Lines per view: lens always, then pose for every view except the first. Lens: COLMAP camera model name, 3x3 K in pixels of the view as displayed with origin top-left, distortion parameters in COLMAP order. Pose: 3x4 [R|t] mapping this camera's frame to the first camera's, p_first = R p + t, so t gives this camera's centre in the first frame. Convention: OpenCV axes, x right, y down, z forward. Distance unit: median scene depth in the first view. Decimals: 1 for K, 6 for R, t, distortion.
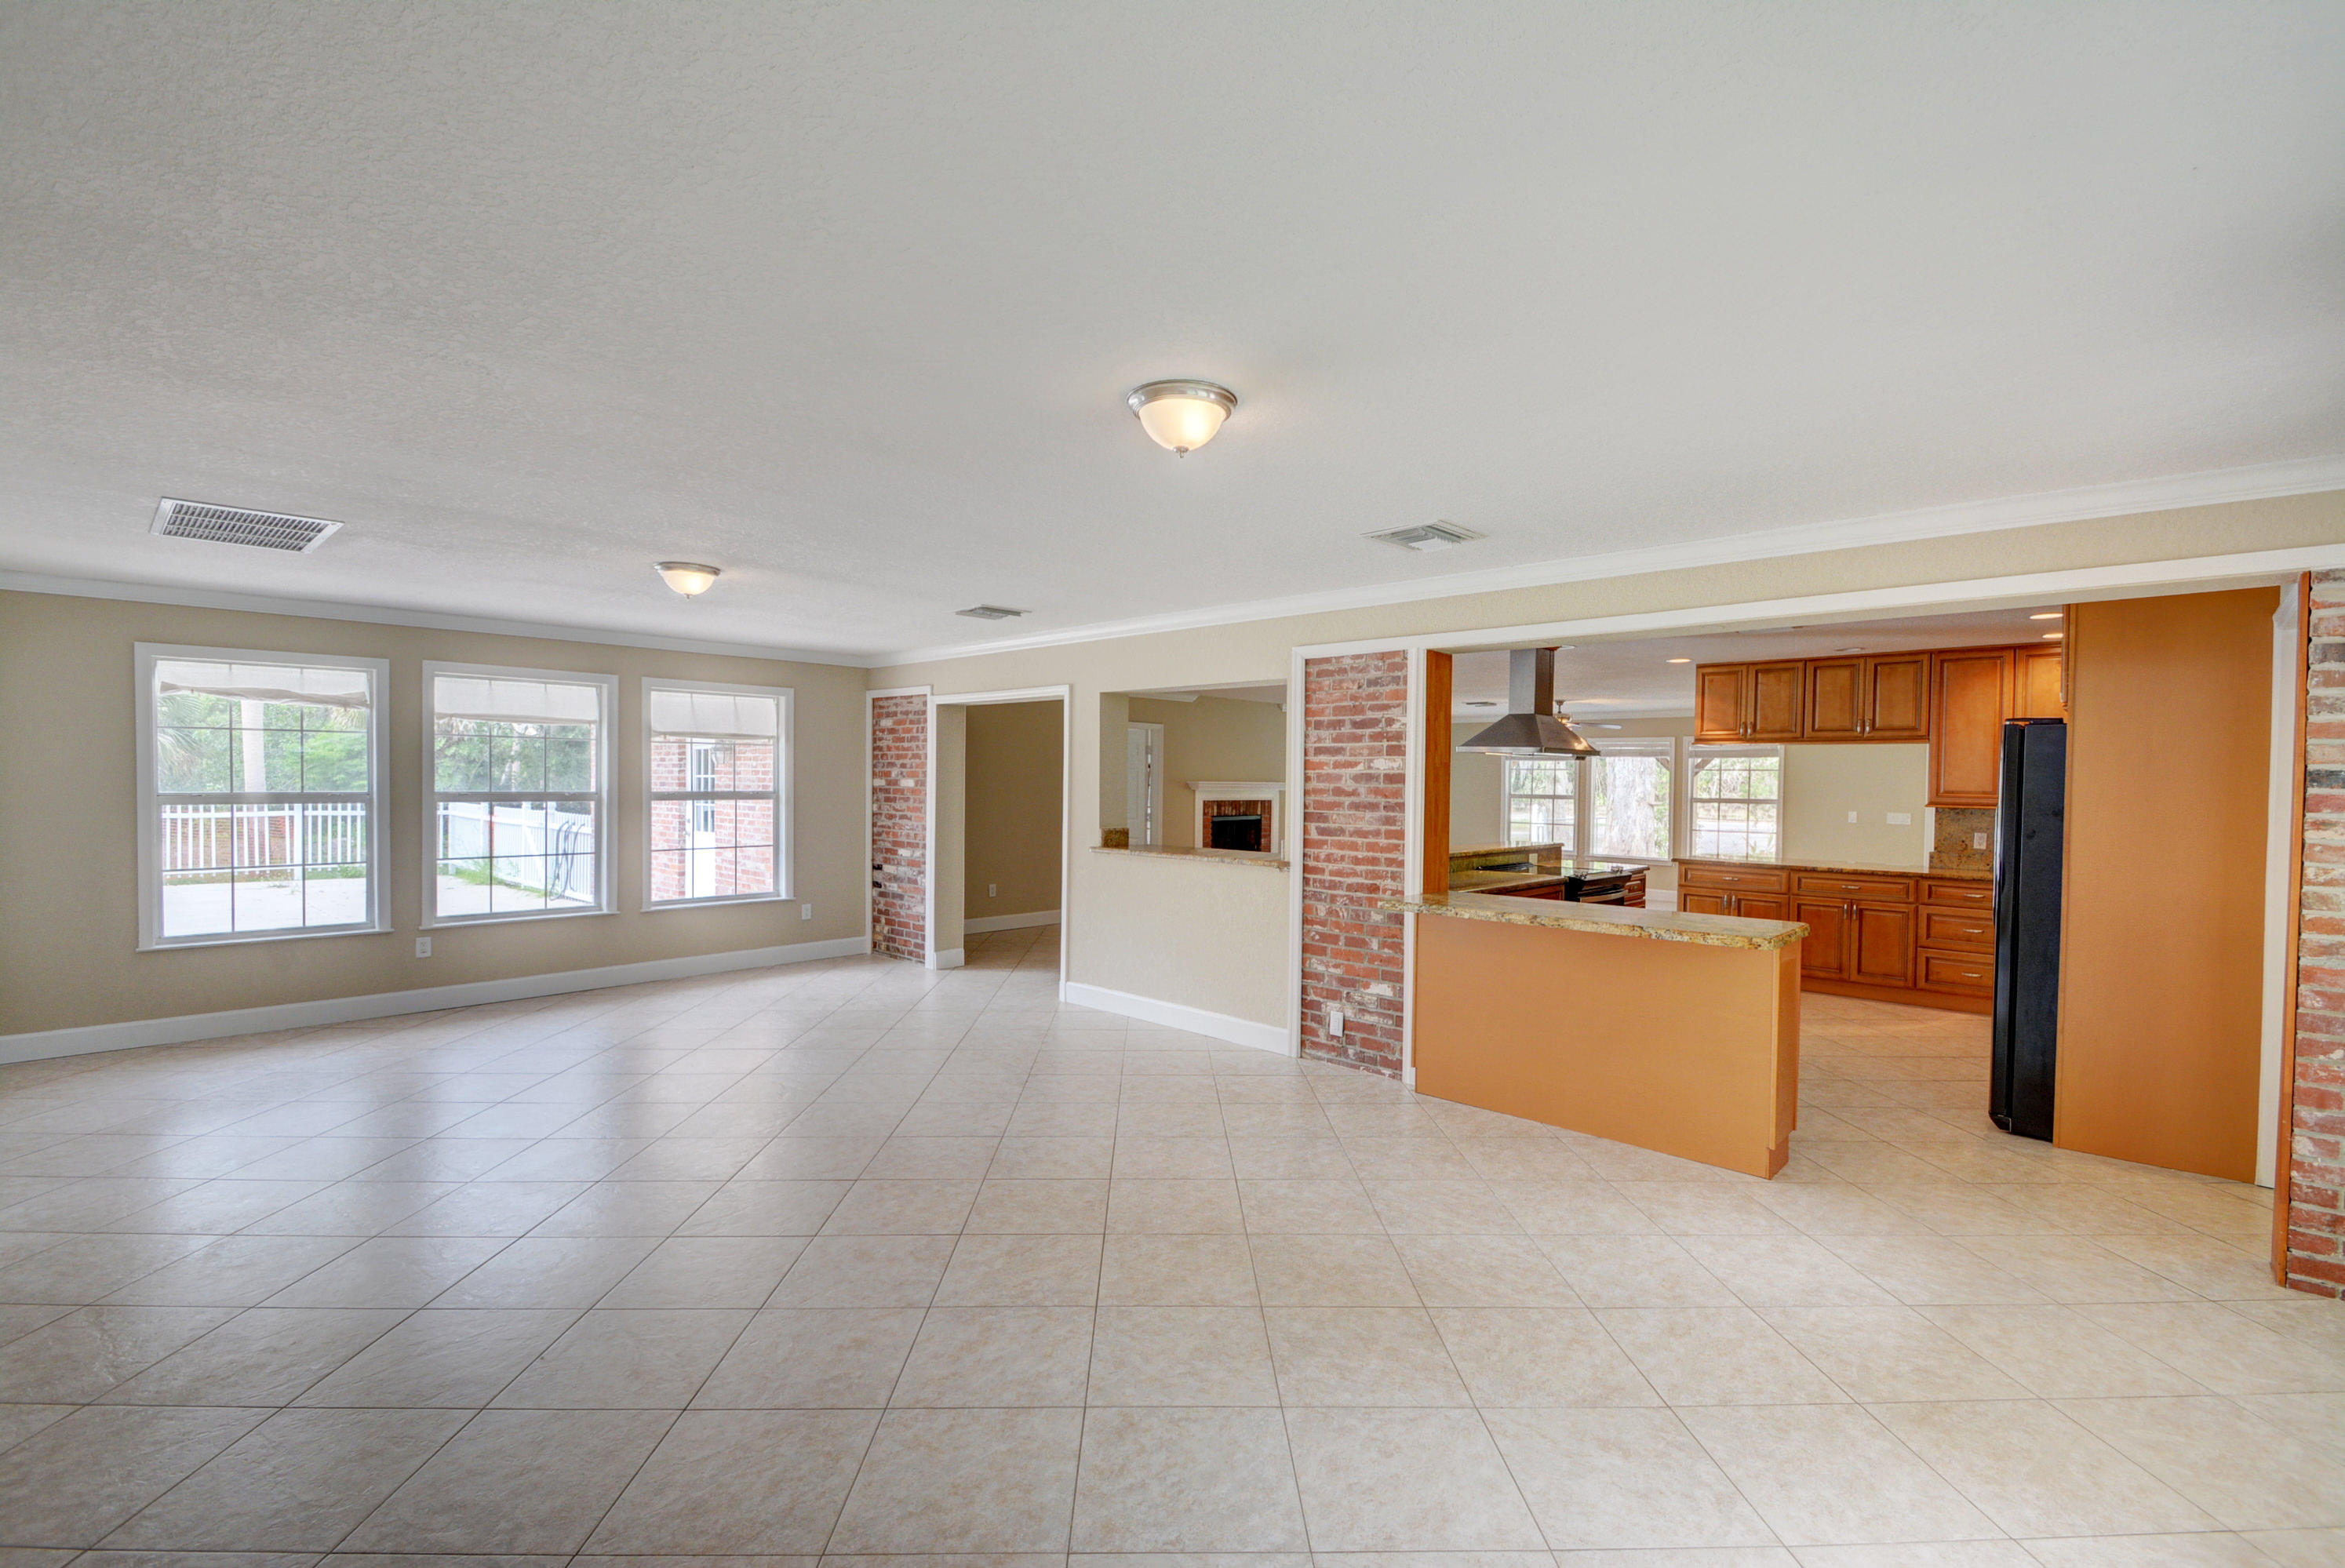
lens RADIAL K [[1035.2, 0, 1175.3], [0, 1035.2, 797.5], [0, 0, 1]] dist [0.006473, -0.010508]
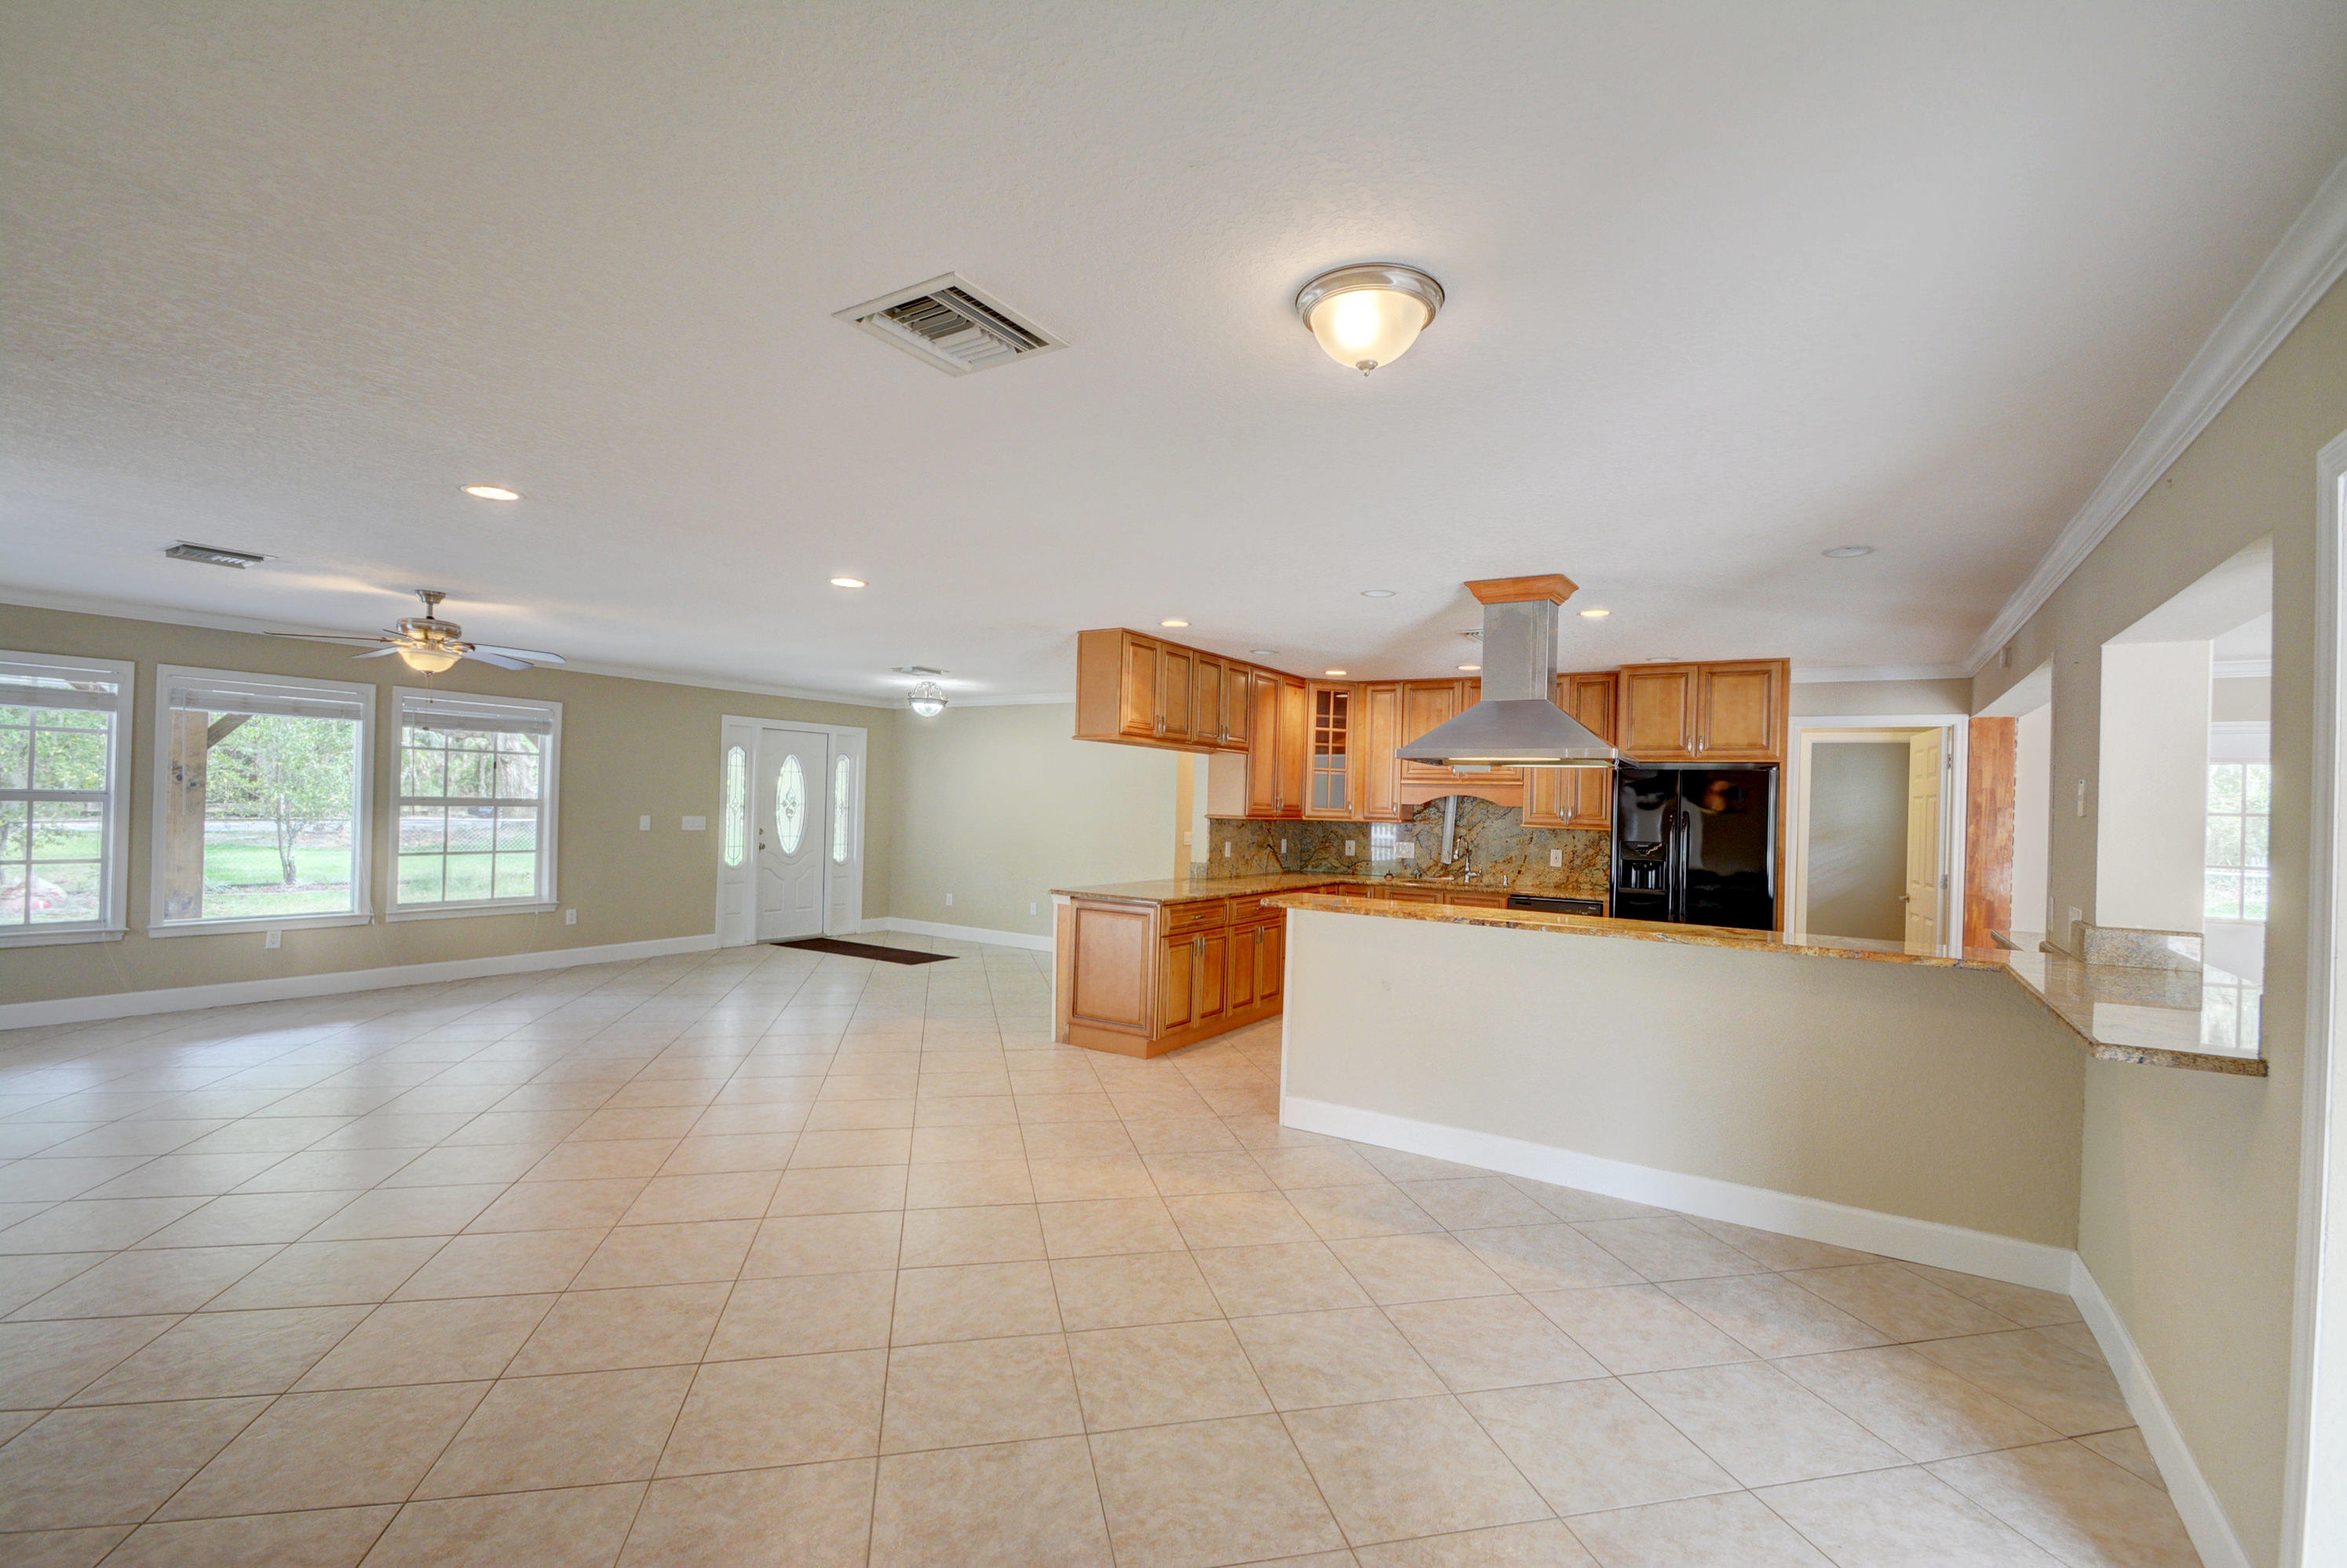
lens RADIAL K [[1036.0, 0, 1186.6], [0, 1036.0, 801.5], [0, 0, 1]] dist [0.006473, -0.010508]
pose [[-0.204157, -0.017689, 0.978778, -0.228257], [-0.016024, 0.999763, 0.014726, -0.020517], [-0.978807, -0.012678, -0.204392, 1.199197]]
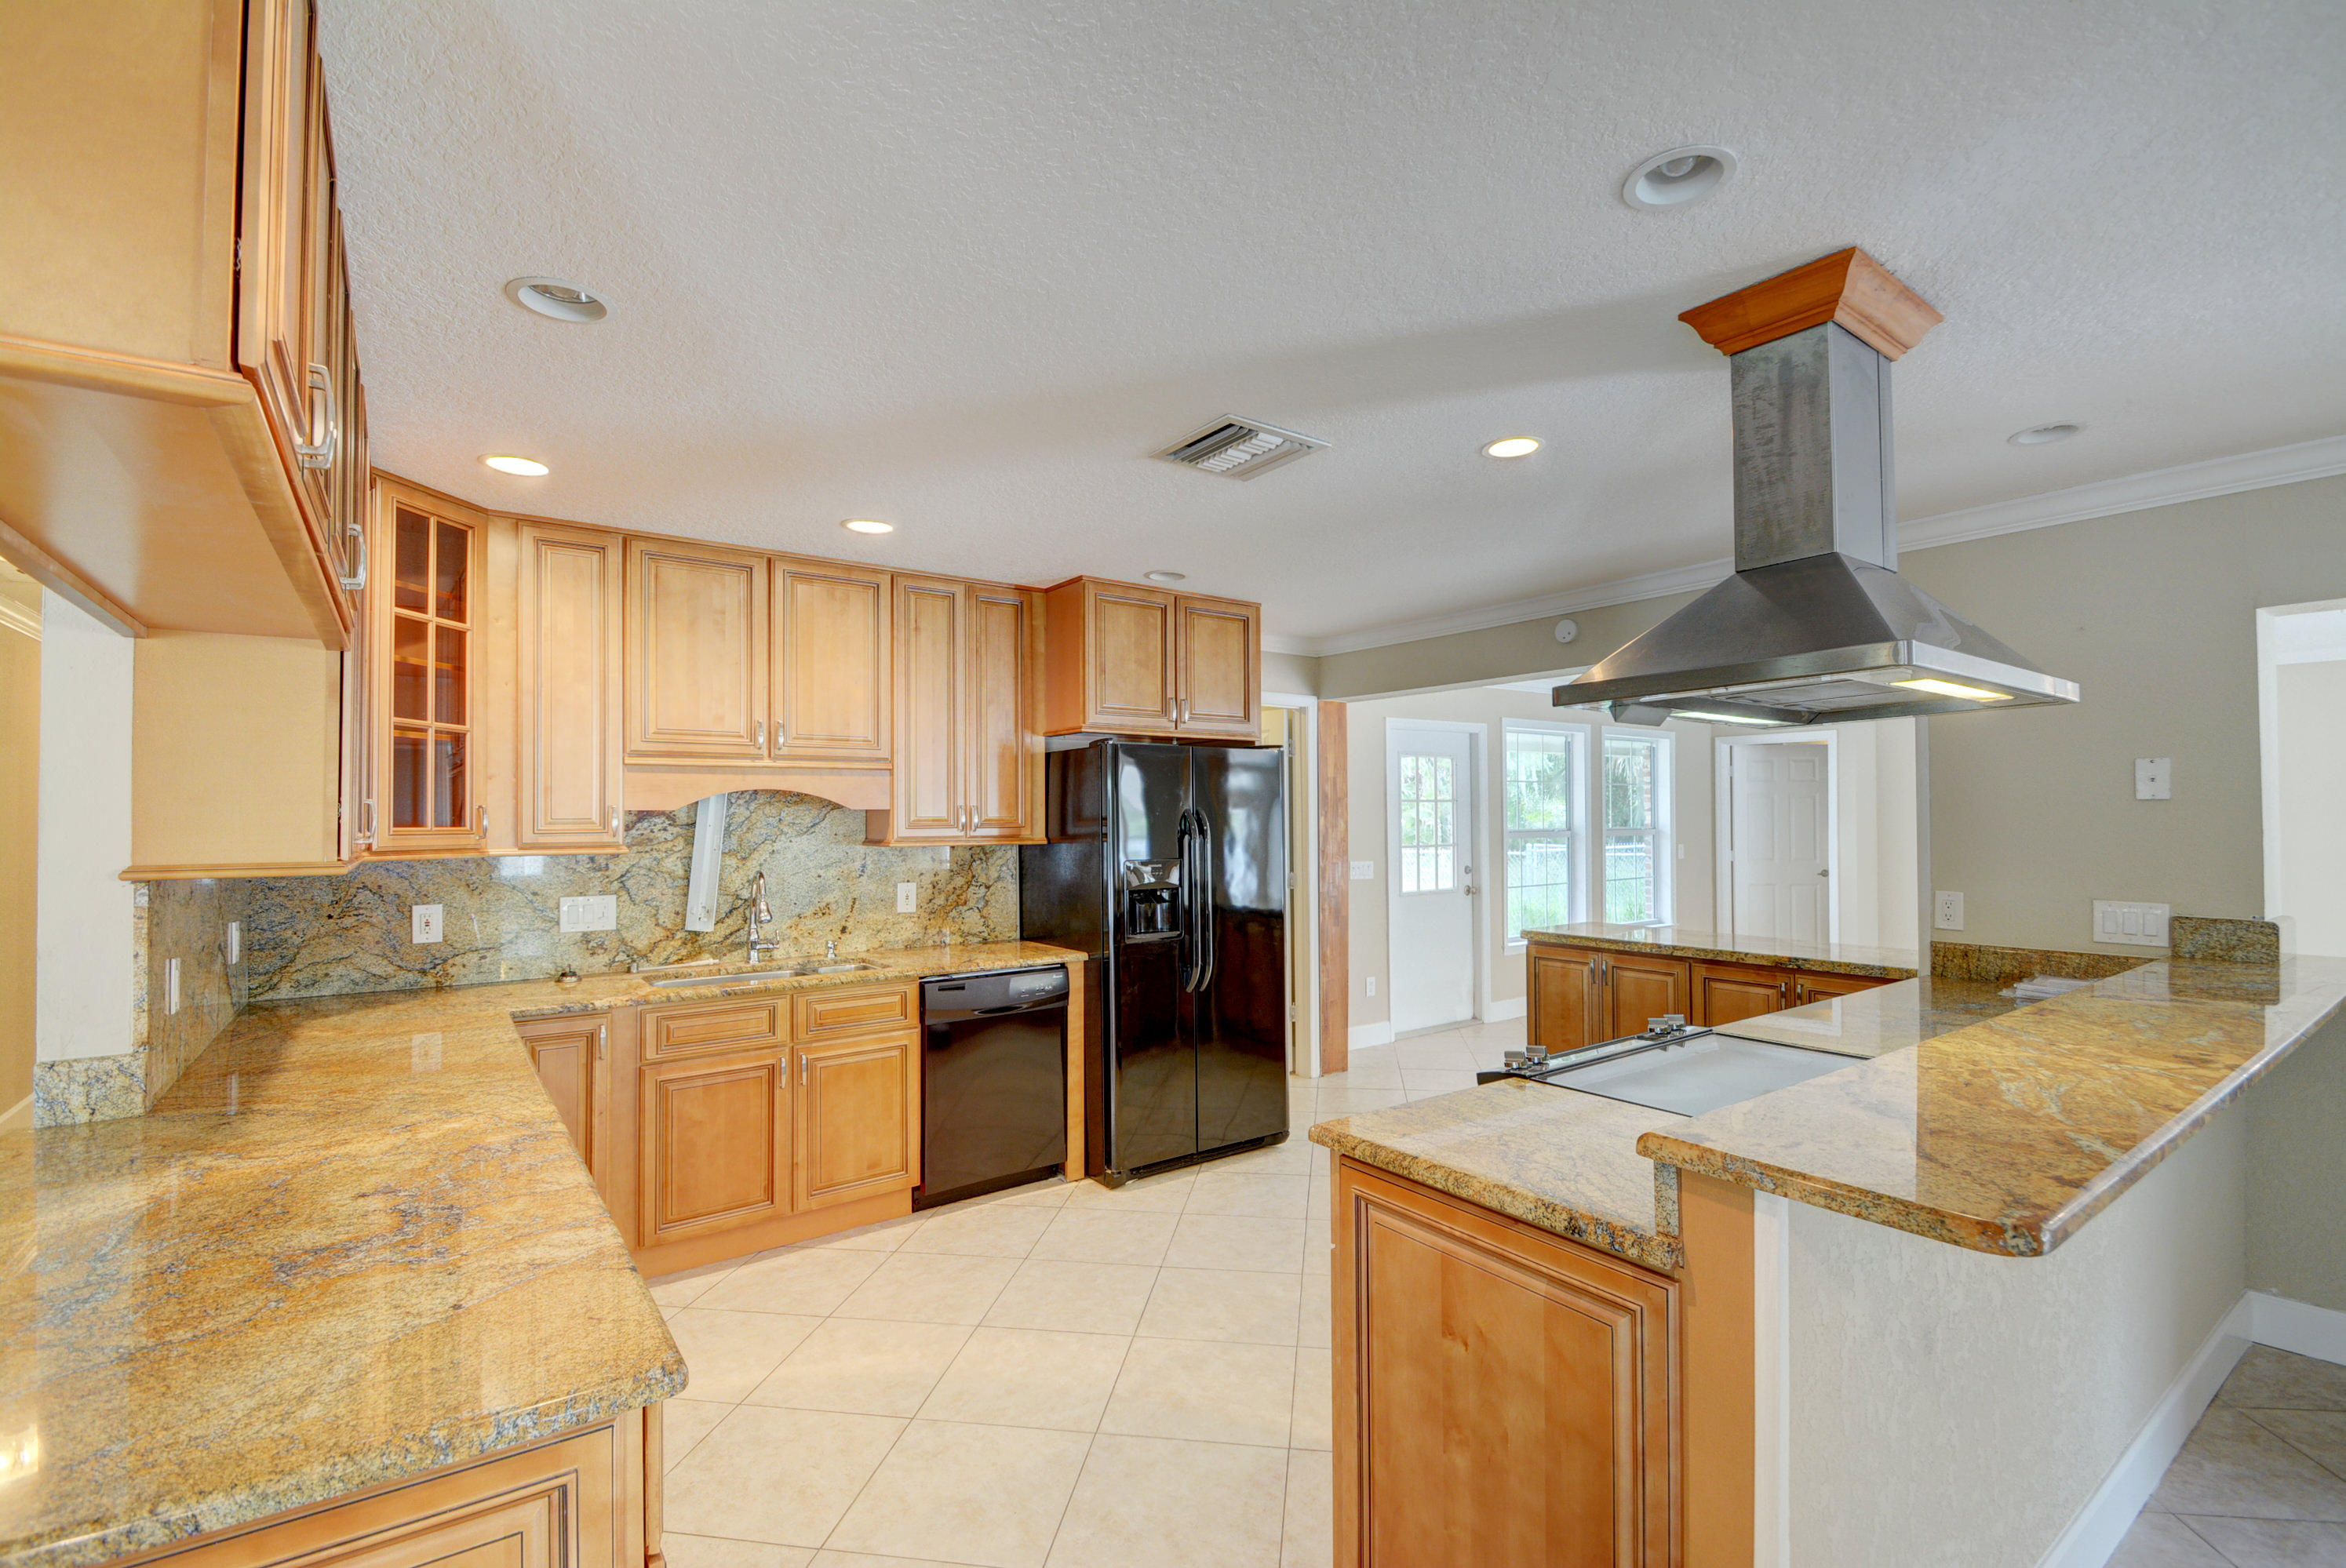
lens RADIAL K [[1035.6, 0, 1184.0], [0, 1035.6, 798.7], [0, 0, 1]] dist [0.006473, -0.010508]
pose [[-0.986253, -0.003813, 0.165199, 0.424287], [-0.004000, 0.999992, -0.000803, -0.012155], [-0.165194, -0.001453, -0.986260, 1.187735]]
